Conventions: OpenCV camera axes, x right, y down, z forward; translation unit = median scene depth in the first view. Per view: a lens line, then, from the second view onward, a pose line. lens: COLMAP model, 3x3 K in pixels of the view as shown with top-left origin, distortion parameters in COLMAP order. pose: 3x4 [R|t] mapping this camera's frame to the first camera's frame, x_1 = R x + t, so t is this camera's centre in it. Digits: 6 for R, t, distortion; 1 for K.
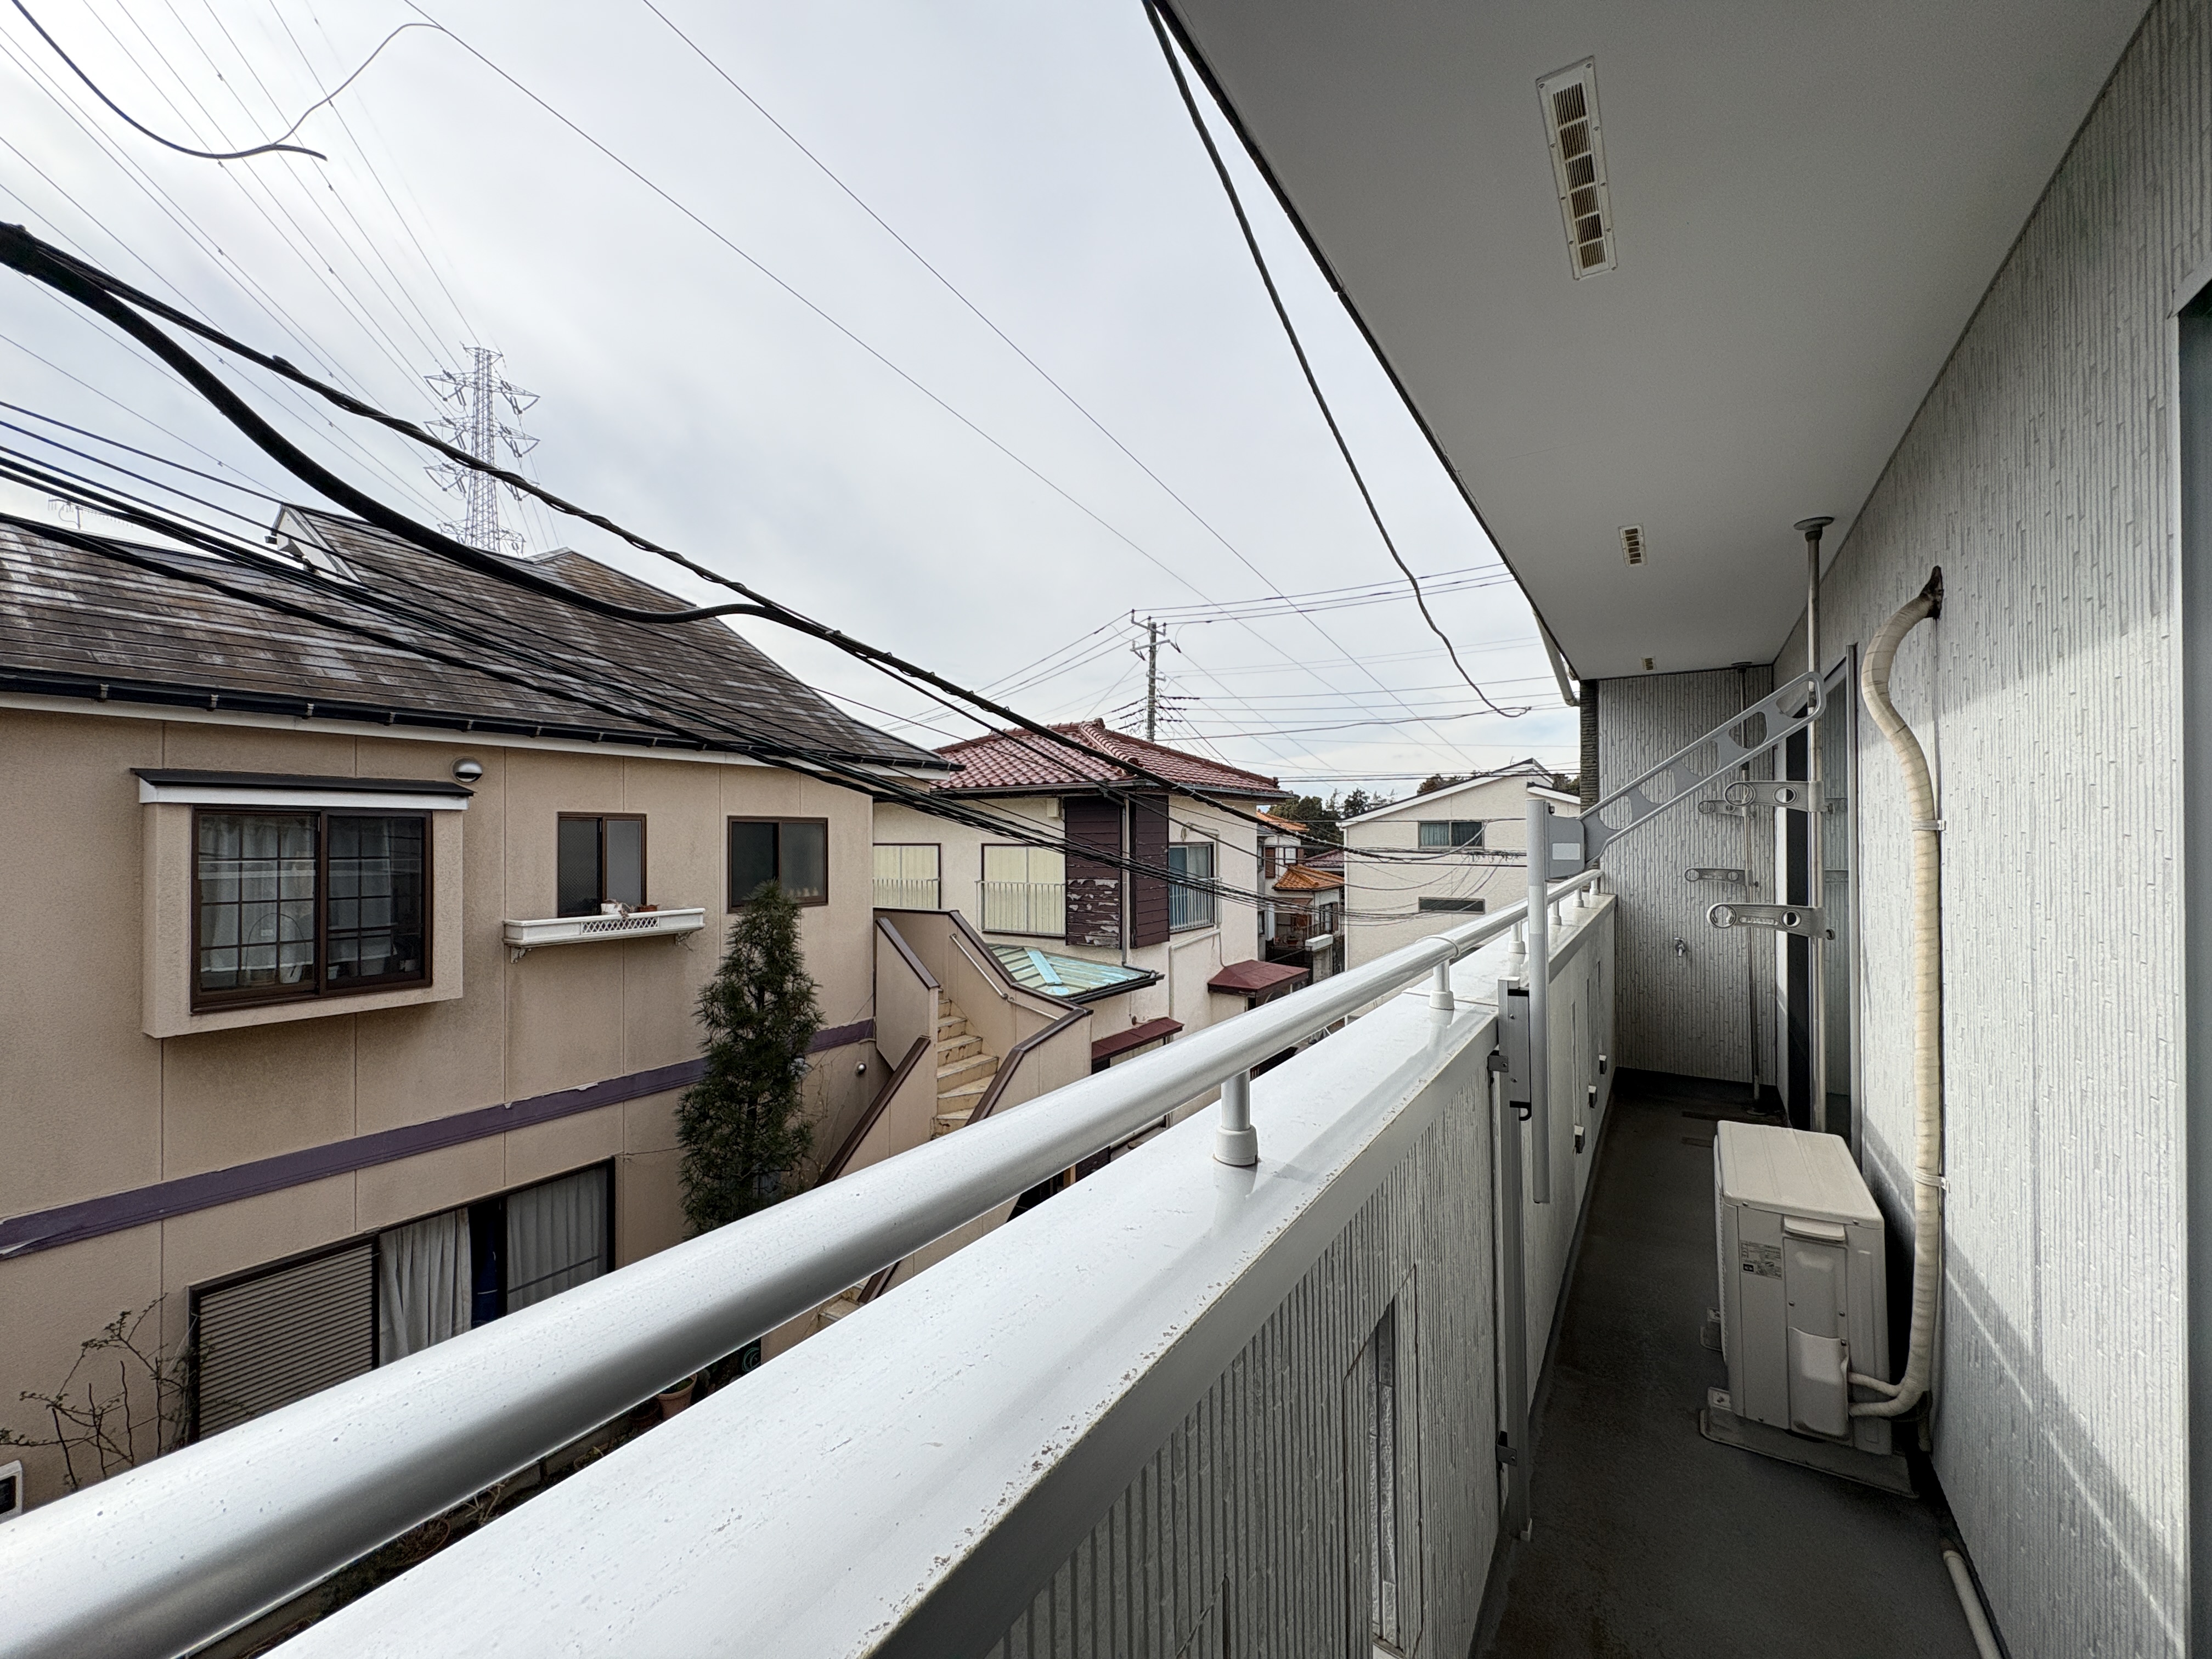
lens RADIAL K [[882.9, 0, 1108.1], [0, 882.9, 829.5], [0, 0, 1]] dist [-0.000106, 0.000105]
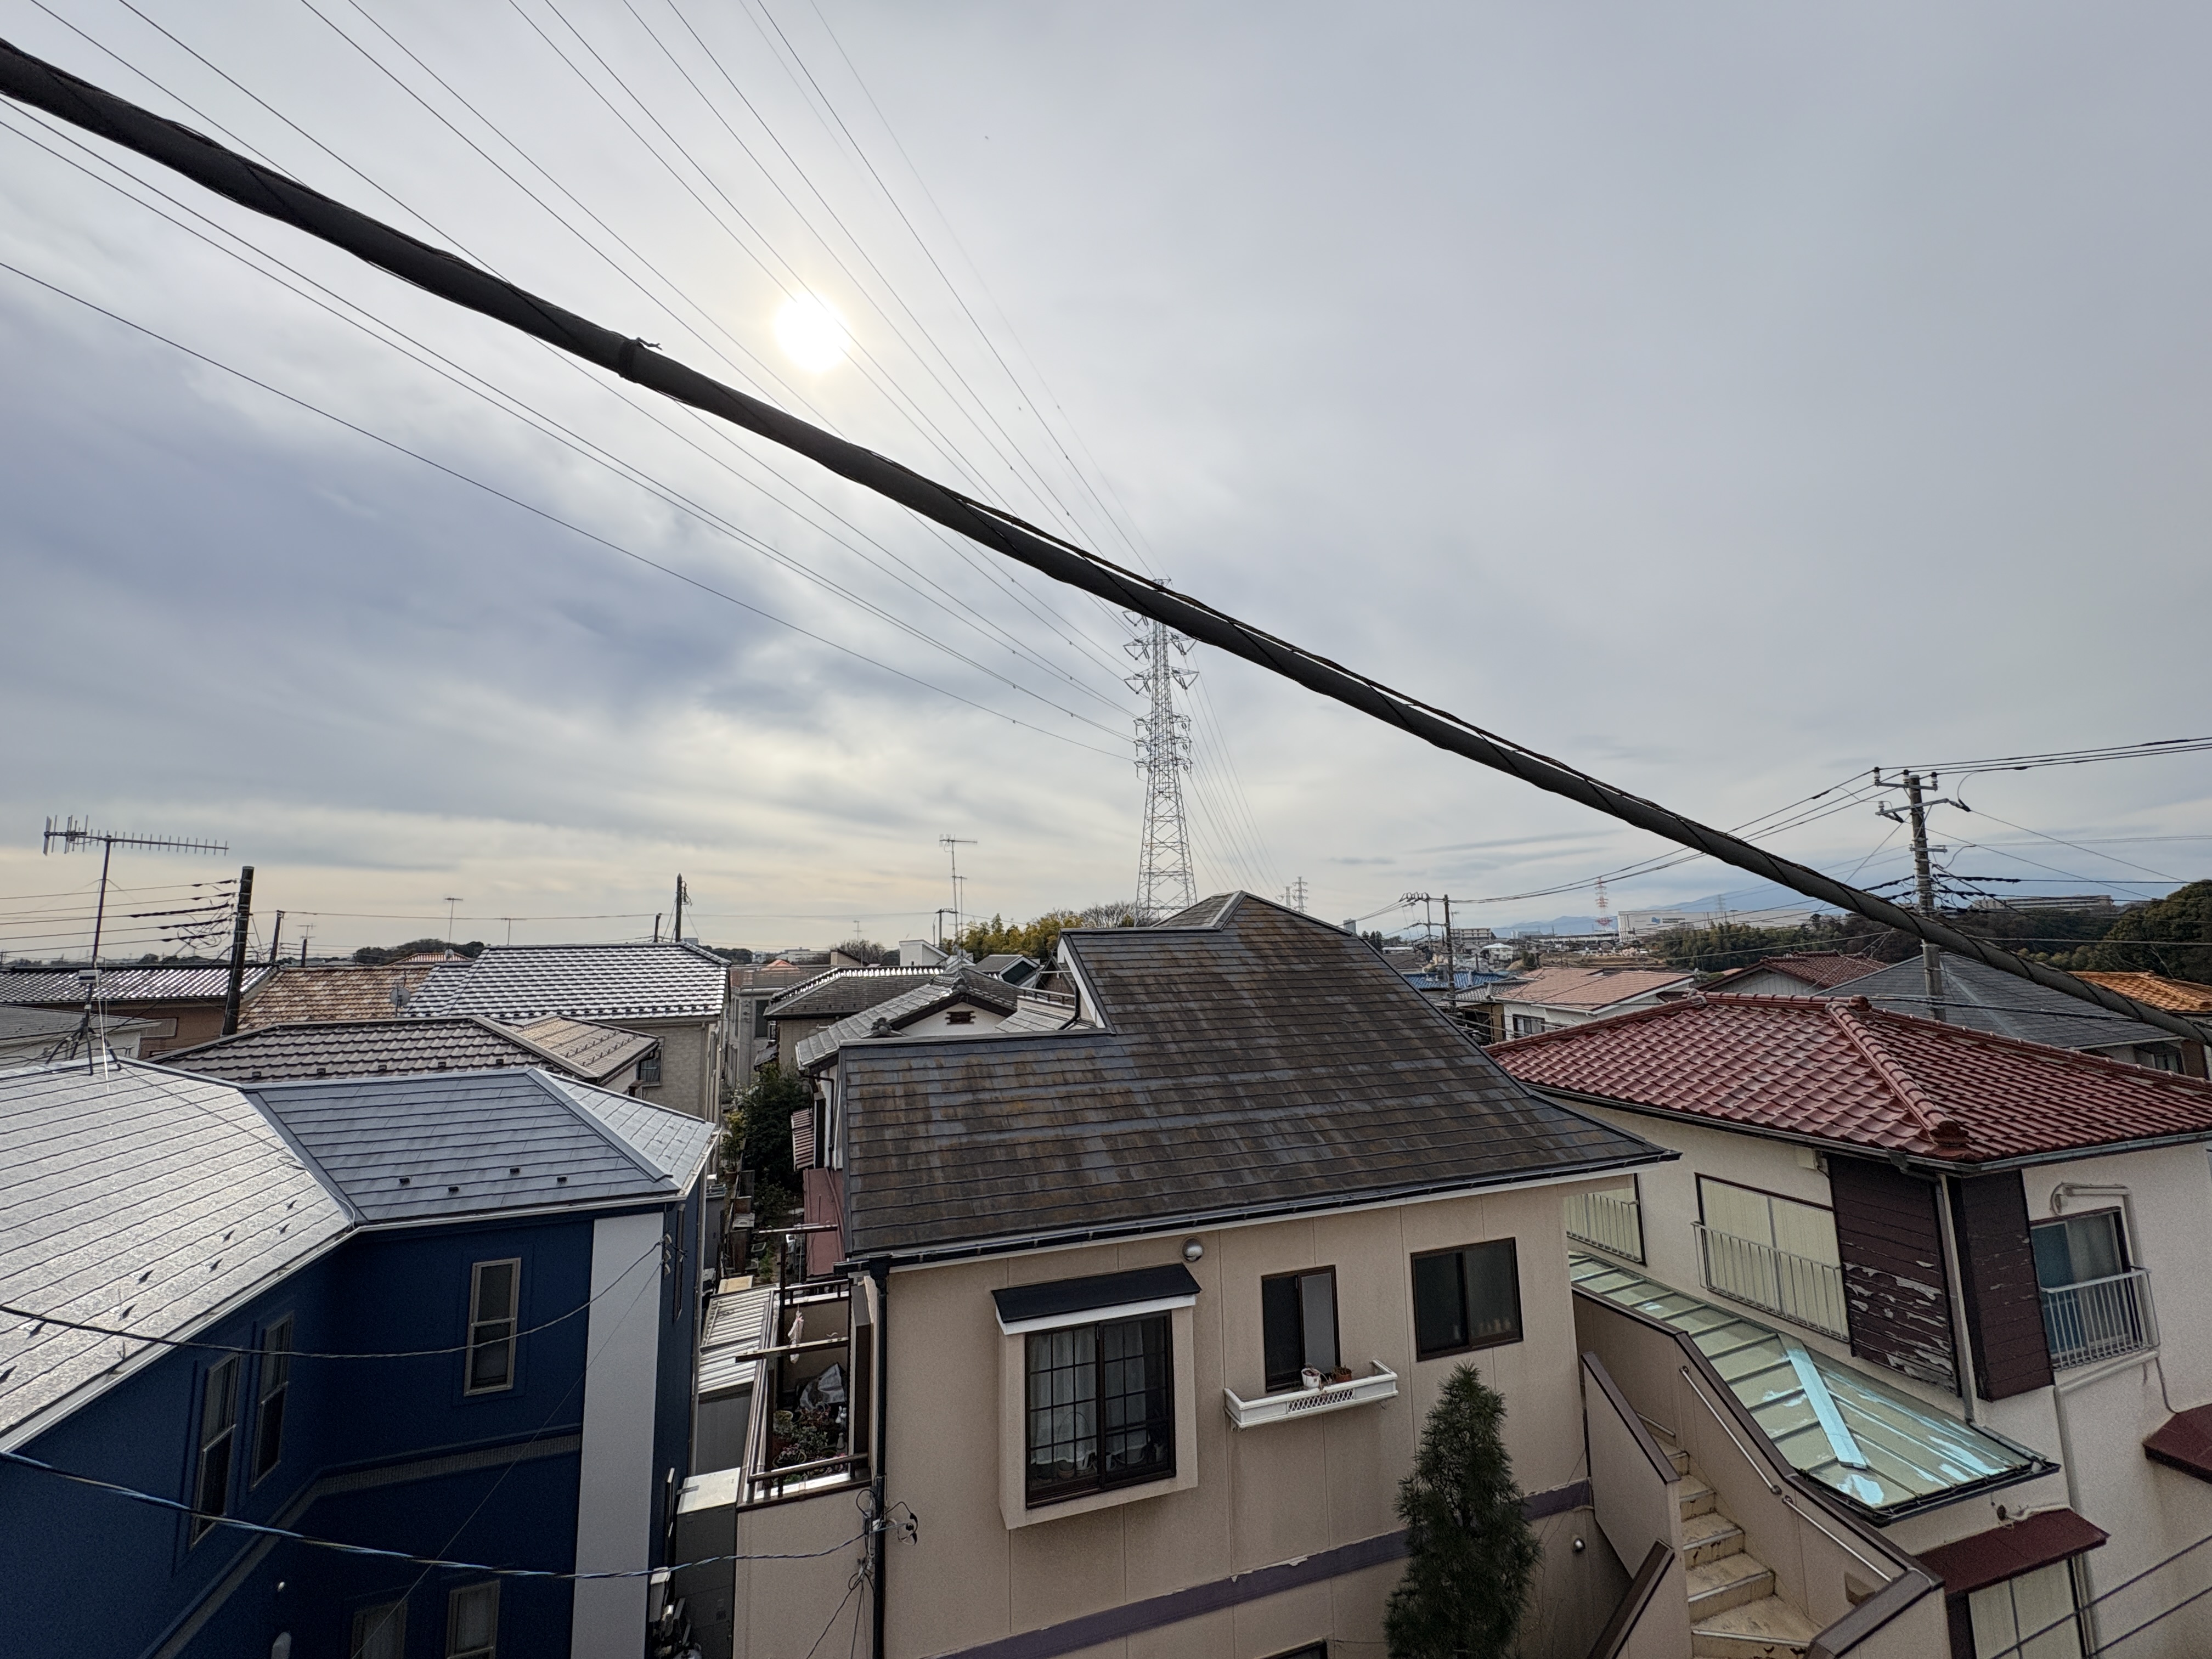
lens RADIAL K [[882.9, 0, 1101.3], [0, 882.9, 827.6], [0, 0, 1]] dist [-0.000106, 0.000105]
pose [[0.772854, -0.094911, -0.627446, -0.029199], [0.023827, 0.992395, -0.120767, -0.236528], [0.634137, 0.078385, 0.769238, 0.009247]]
